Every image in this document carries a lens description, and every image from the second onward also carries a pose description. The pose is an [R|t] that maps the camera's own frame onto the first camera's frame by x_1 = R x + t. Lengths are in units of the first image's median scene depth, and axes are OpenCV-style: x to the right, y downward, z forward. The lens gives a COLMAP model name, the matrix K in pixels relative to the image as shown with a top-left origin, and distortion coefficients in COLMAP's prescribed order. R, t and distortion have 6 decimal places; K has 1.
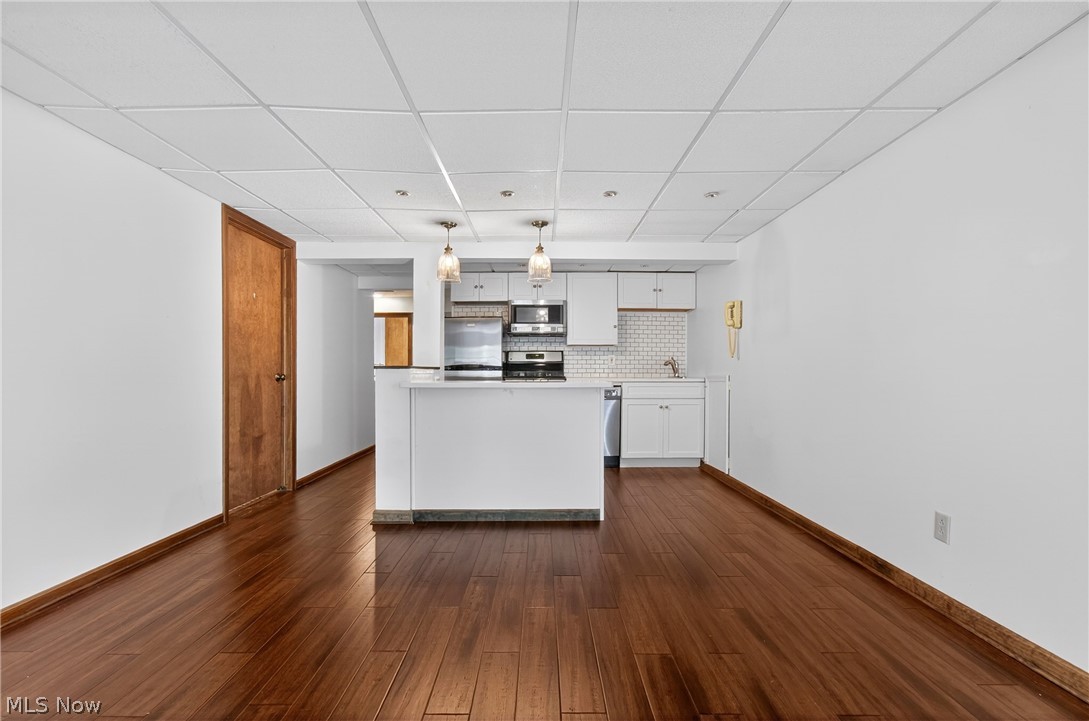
lens RADIAL K [[483.8, 0, 540.7], [0, 483.8, 373.7], [0, 0, 1]] dist [-0.002916, -0.000095]
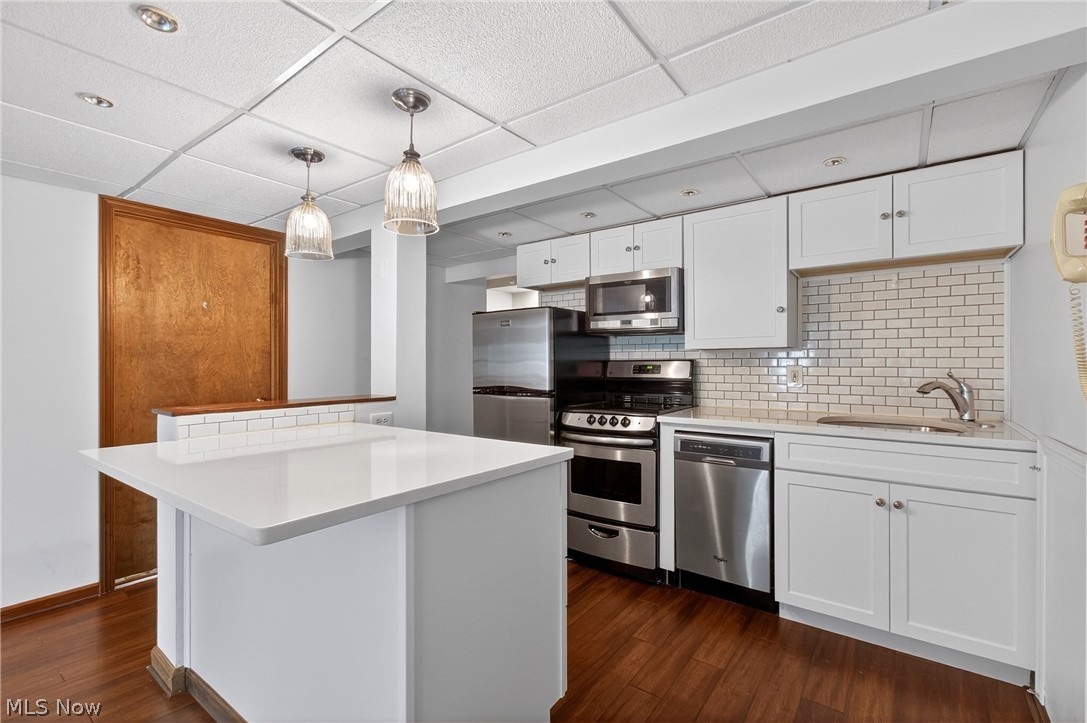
lens RADIAL K [[481.9, 0, 539.6], [0, 481.9, 364.7], [0, 0, 1]] dist [0.003562, 0.000434]
pose [[0.801312, -0.000503, -0.598247, 0.247095], [-0.000301, 0.999999, -0.001244, -0.042269], [0.598247, 0.001177, 0.801311, 0.482074]]
